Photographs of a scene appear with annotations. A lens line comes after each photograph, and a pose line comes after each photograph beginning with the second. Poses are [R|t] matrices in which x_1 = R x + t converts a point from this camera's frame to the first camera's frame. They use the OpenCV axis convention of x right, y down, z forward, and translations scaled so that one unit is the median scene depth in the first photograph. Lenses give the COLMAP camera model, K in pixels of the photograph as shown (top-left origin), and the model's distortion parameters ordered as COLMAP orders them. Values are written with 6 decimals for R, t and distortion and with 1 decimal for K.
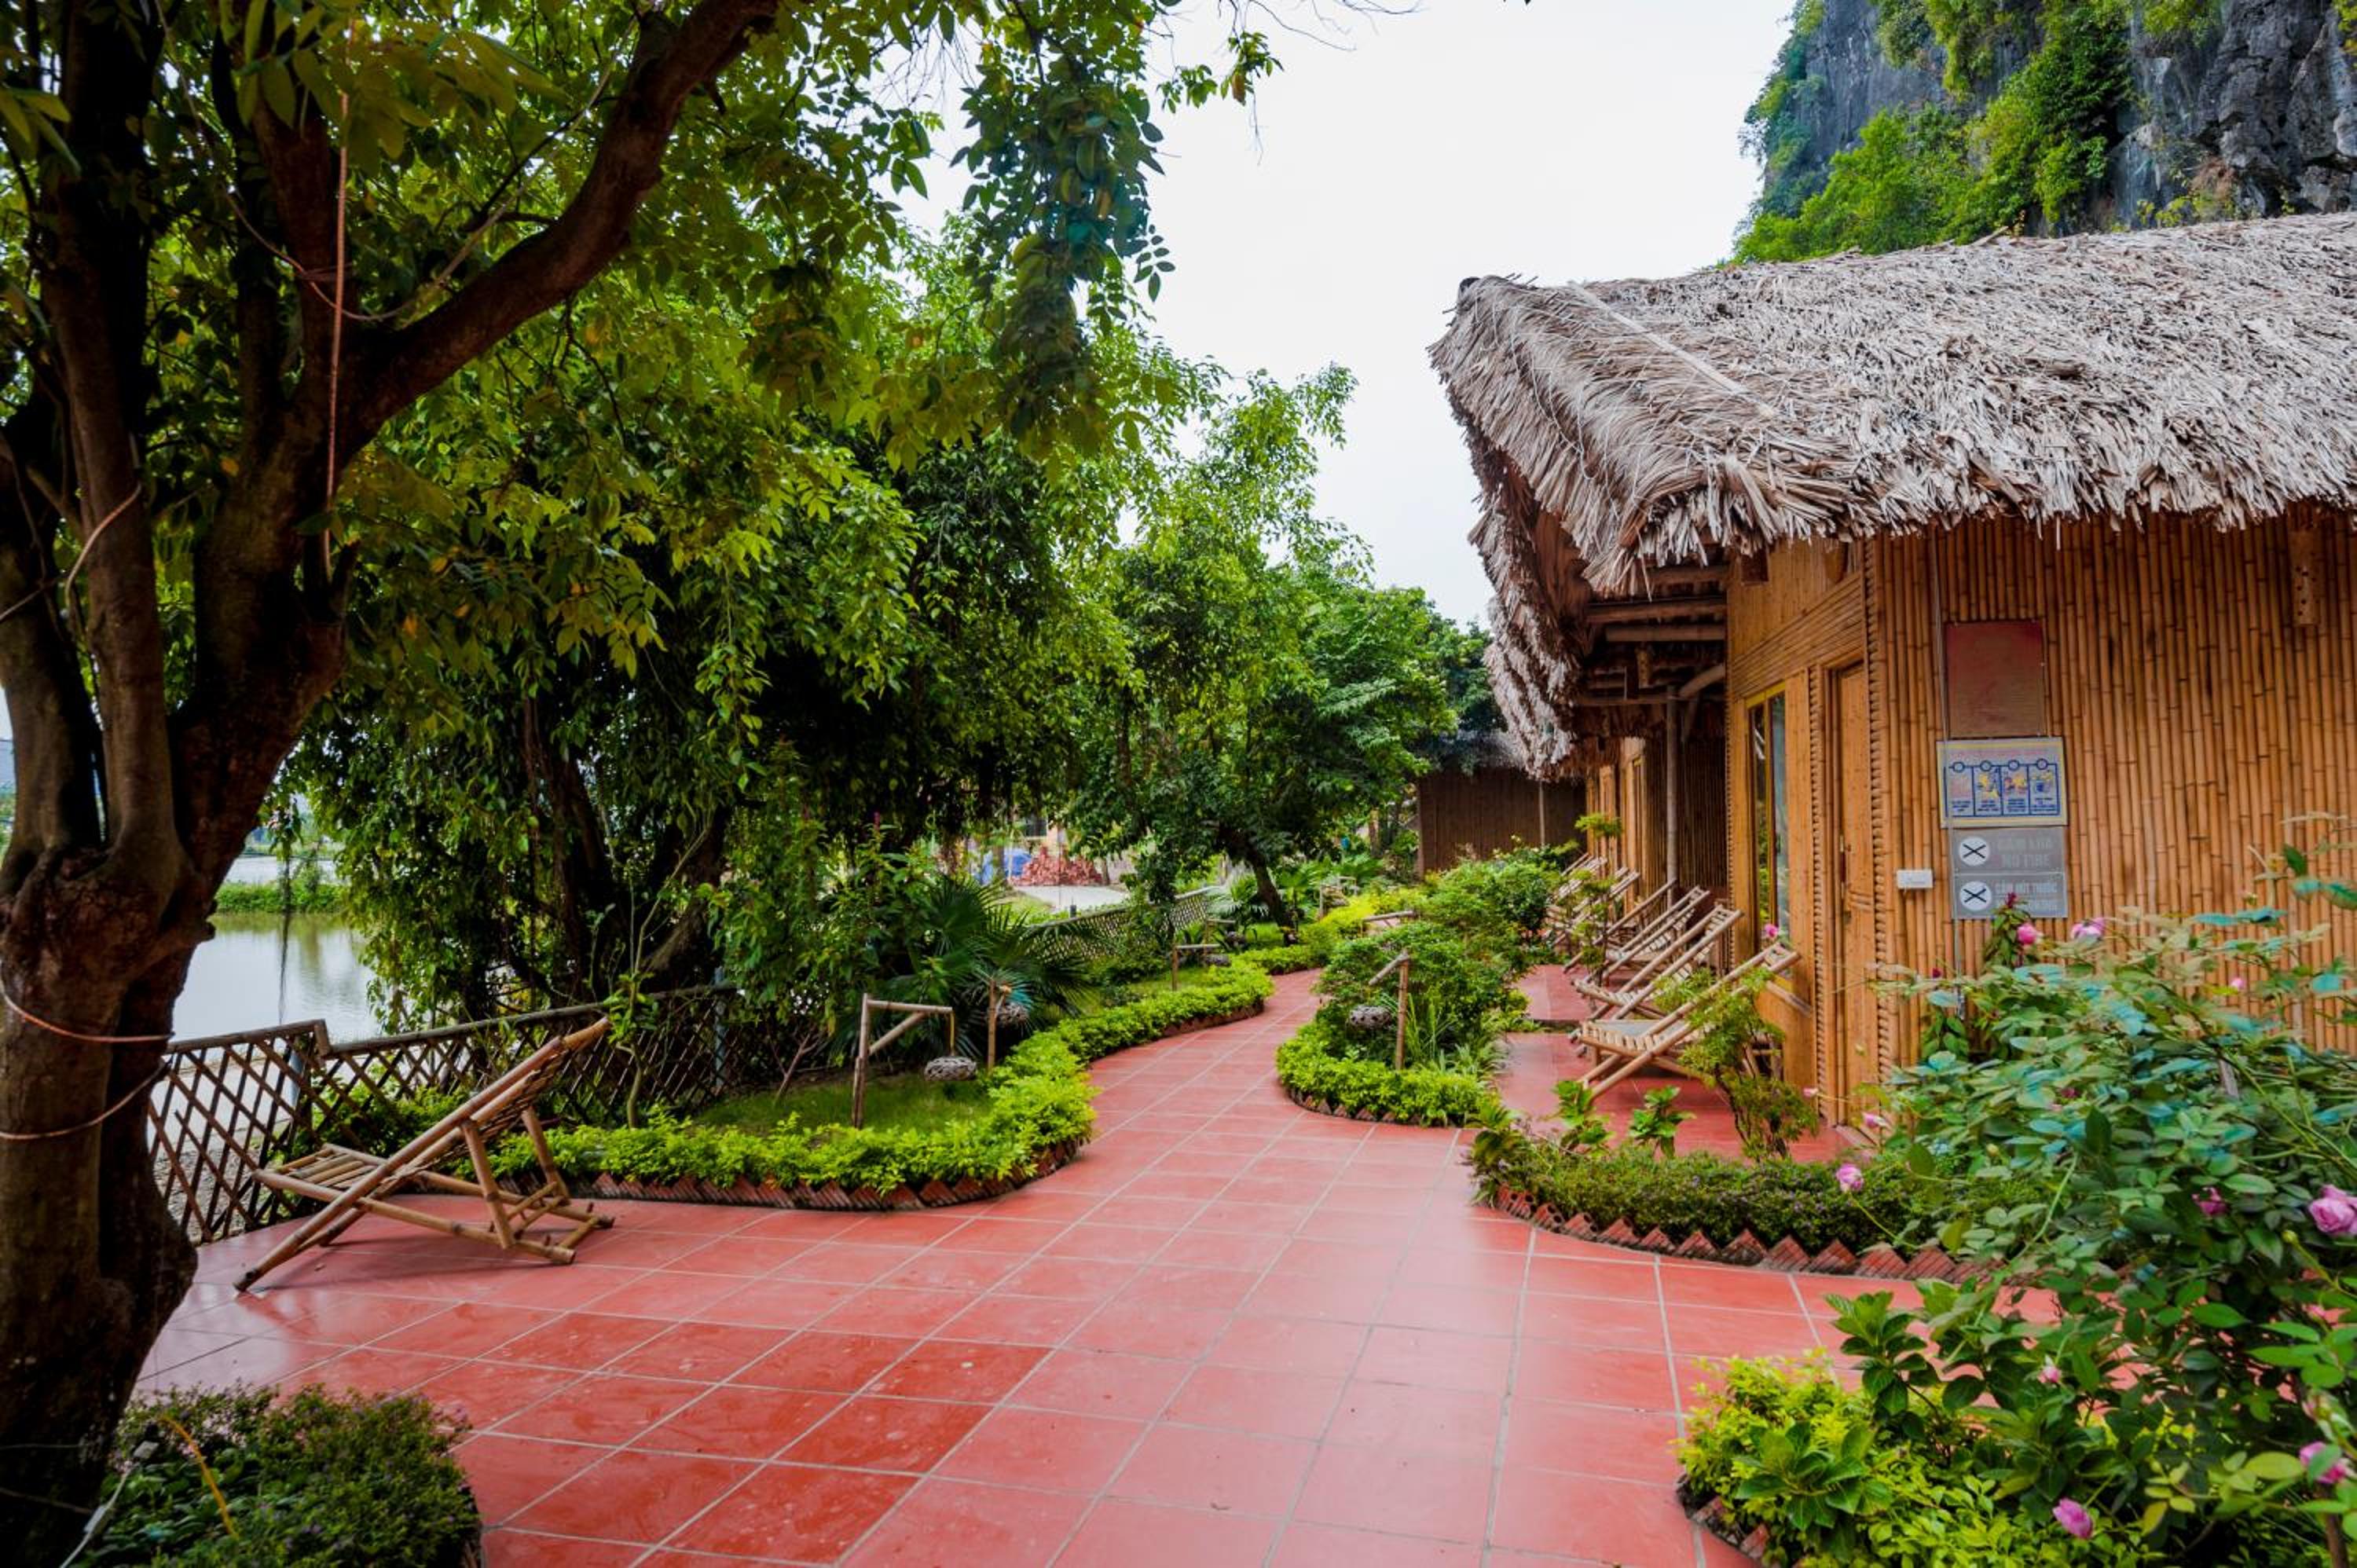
lens RADIAL K [[1367.7, 0, 1174.7], [0, 1367.7, 775.1], [0, 0, 1]] dist [-0.009398, -0.003162]
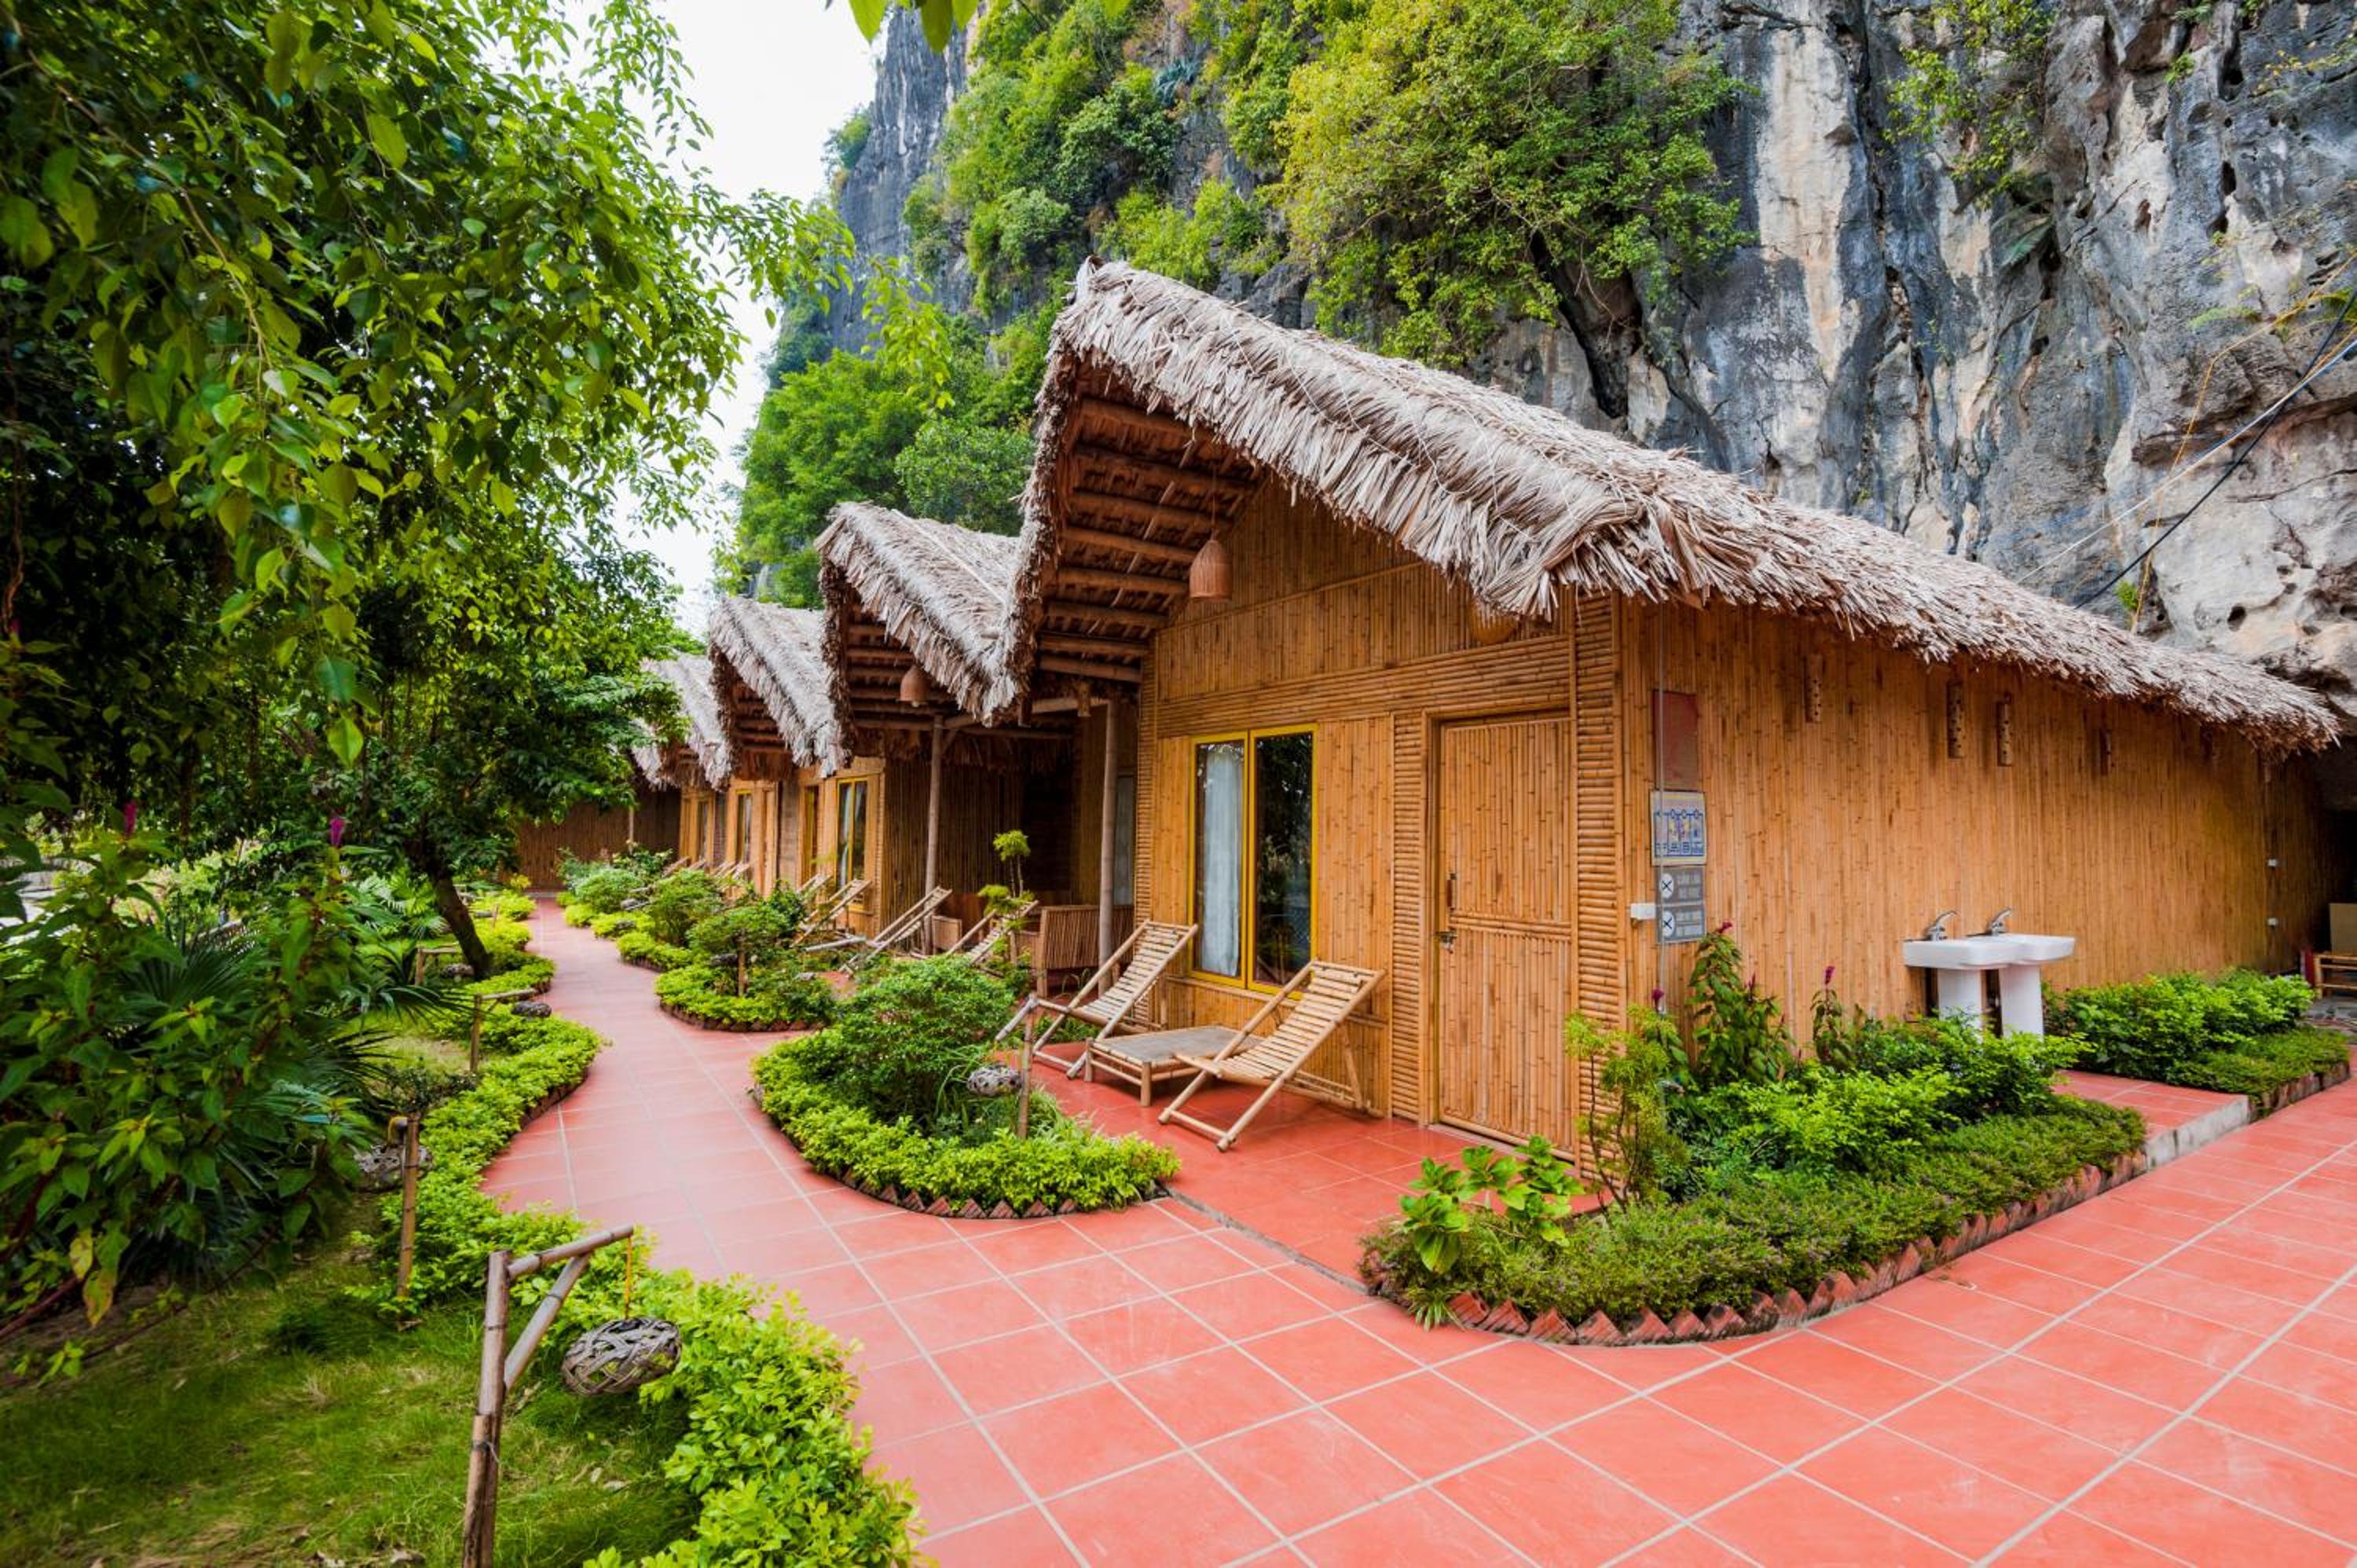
lens RADIAL K [[1056.0, 0, 1165.9], [0, 1056.0, 766.7], [0, 0, 1]] dist [0.022394, 0.000020]
pose [[0.667191, 0.068590, 0.741722, -0.170331], [-0.051319, 0.997618, -0.046092, 0.007945], [-0.743116, -0.007312, 0.669122, 0.310457]]
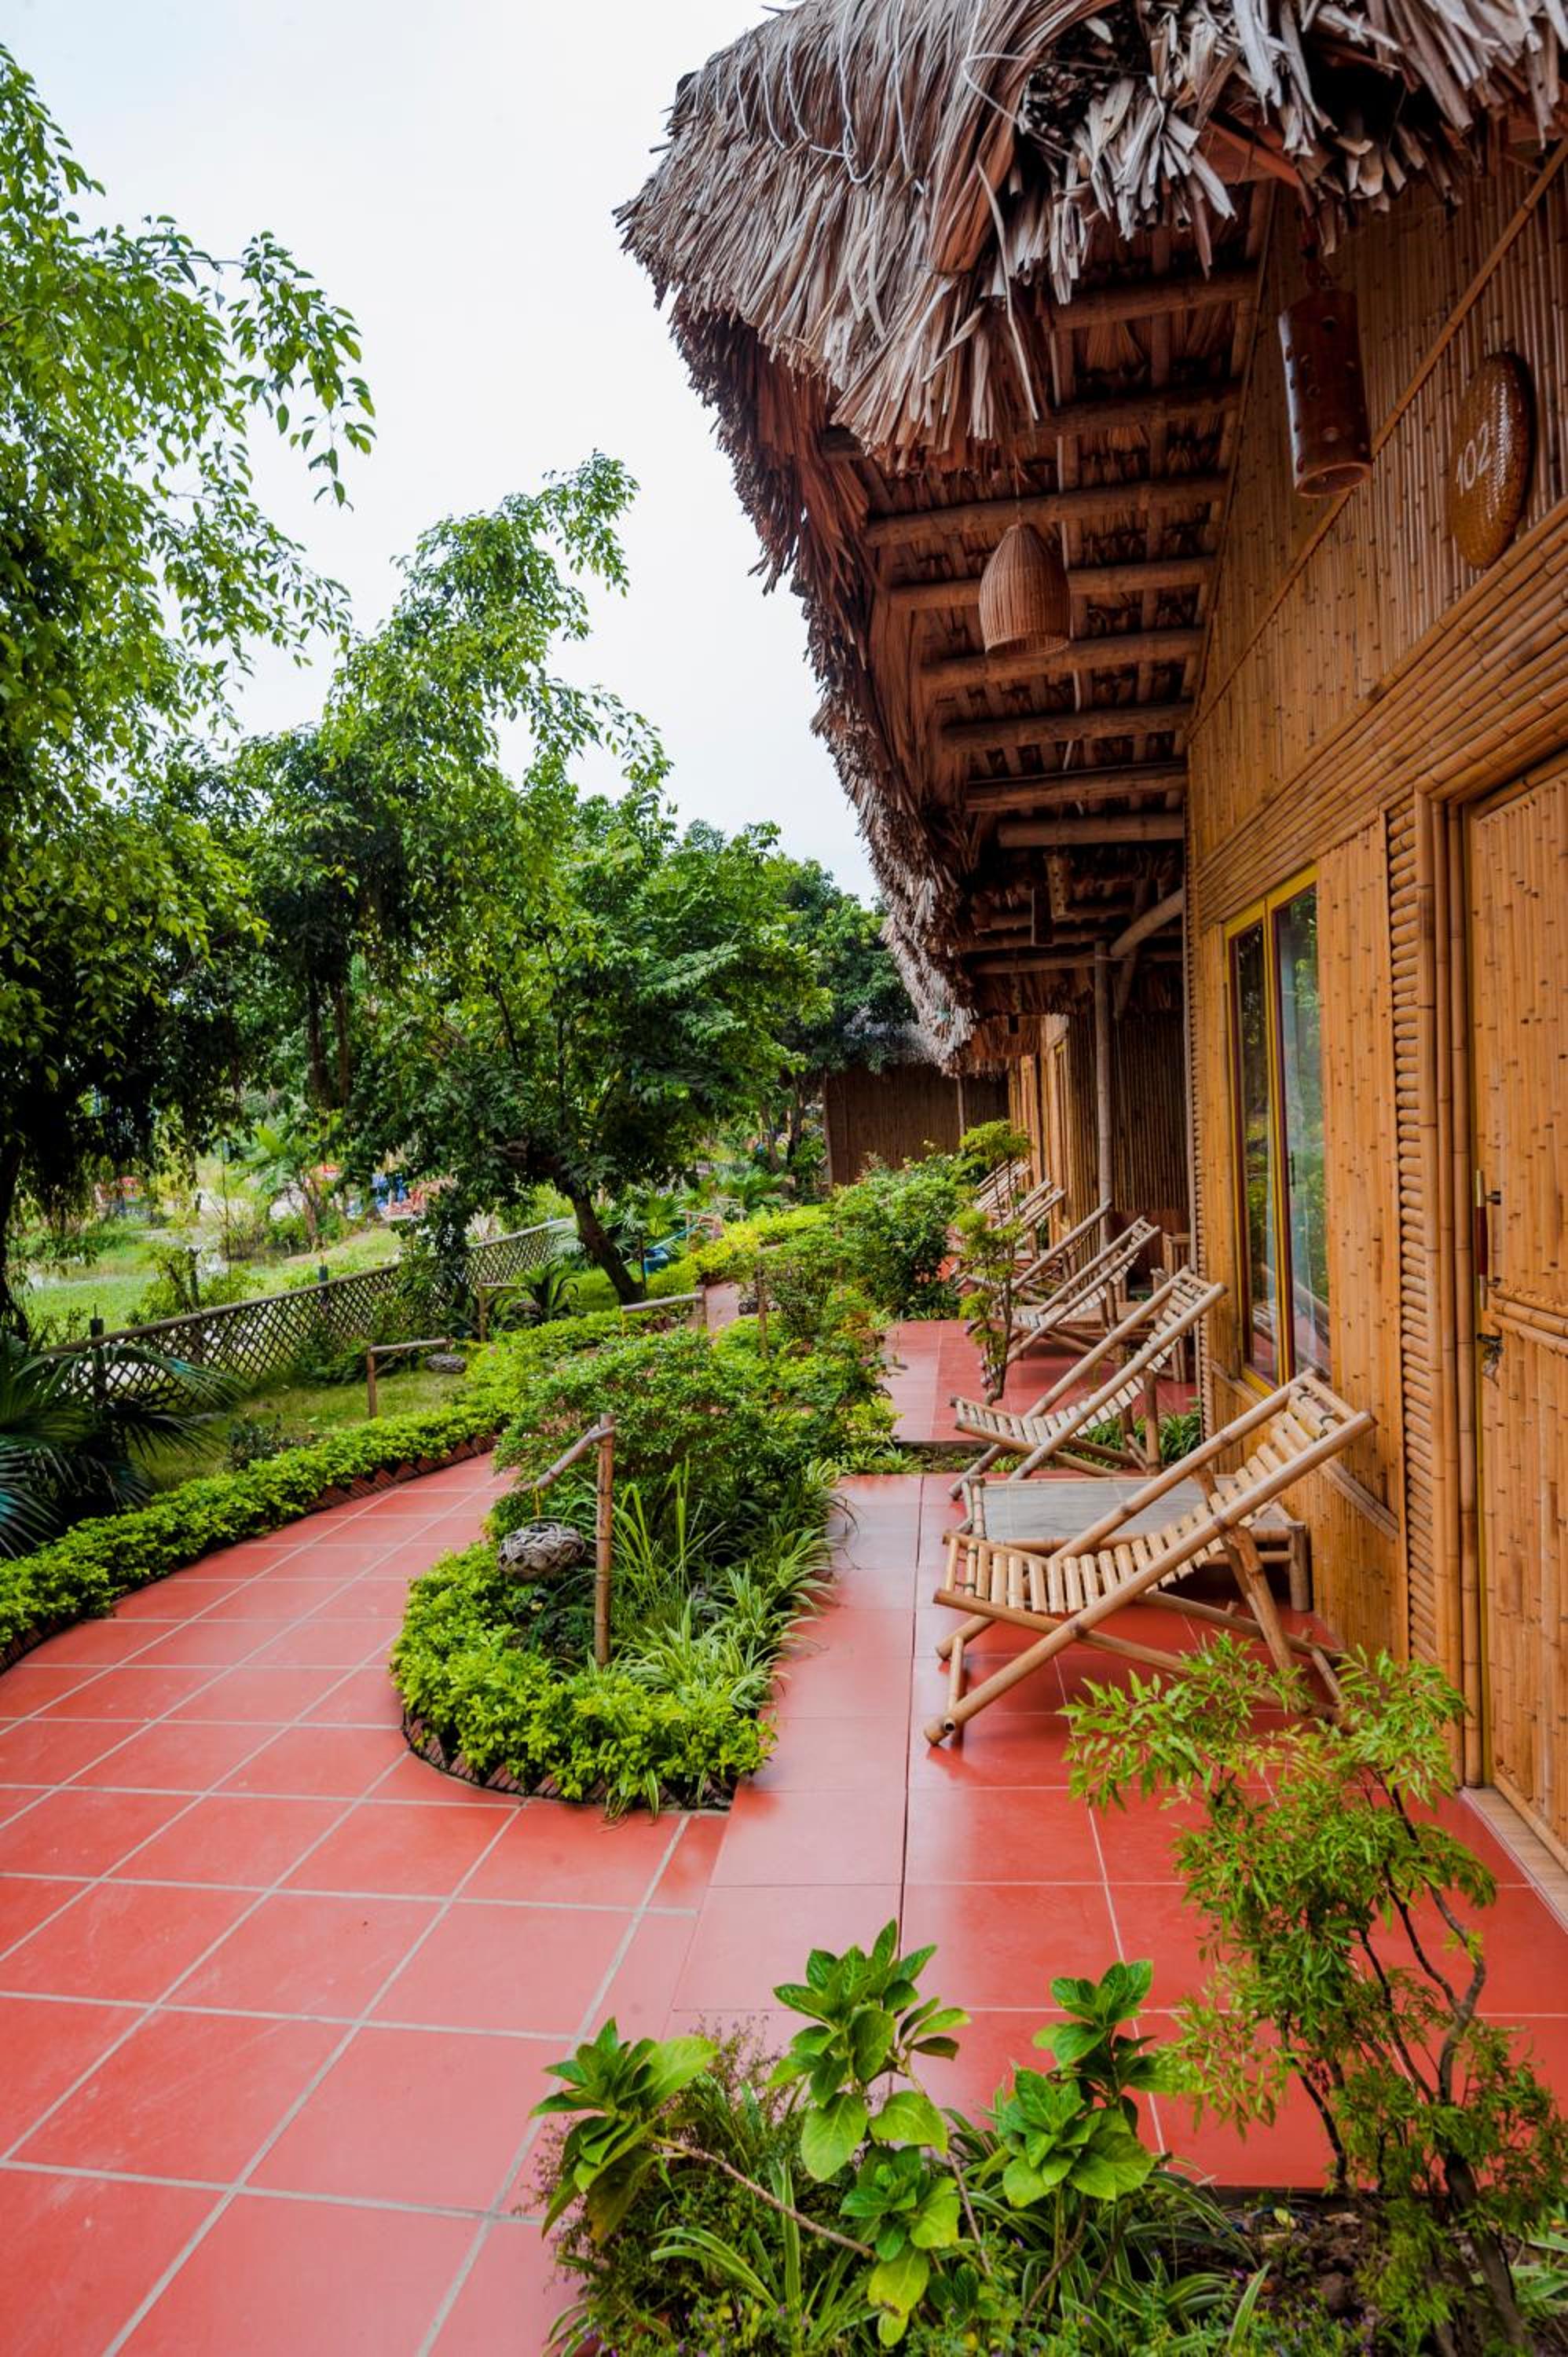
lens RADIAL K [[1367.7, 0, 776.2], [0, 1367.7, 1166.6], [0, 0, 1]] dist [-0.009398, -0.003162]
pose [[0.992669, -0.040396, 0.113912, 0.110391], [0.033287, 0.997418, 0.063637, 0.003592], [-0.116189, -0.059379, 0.991451, 0.307996]]
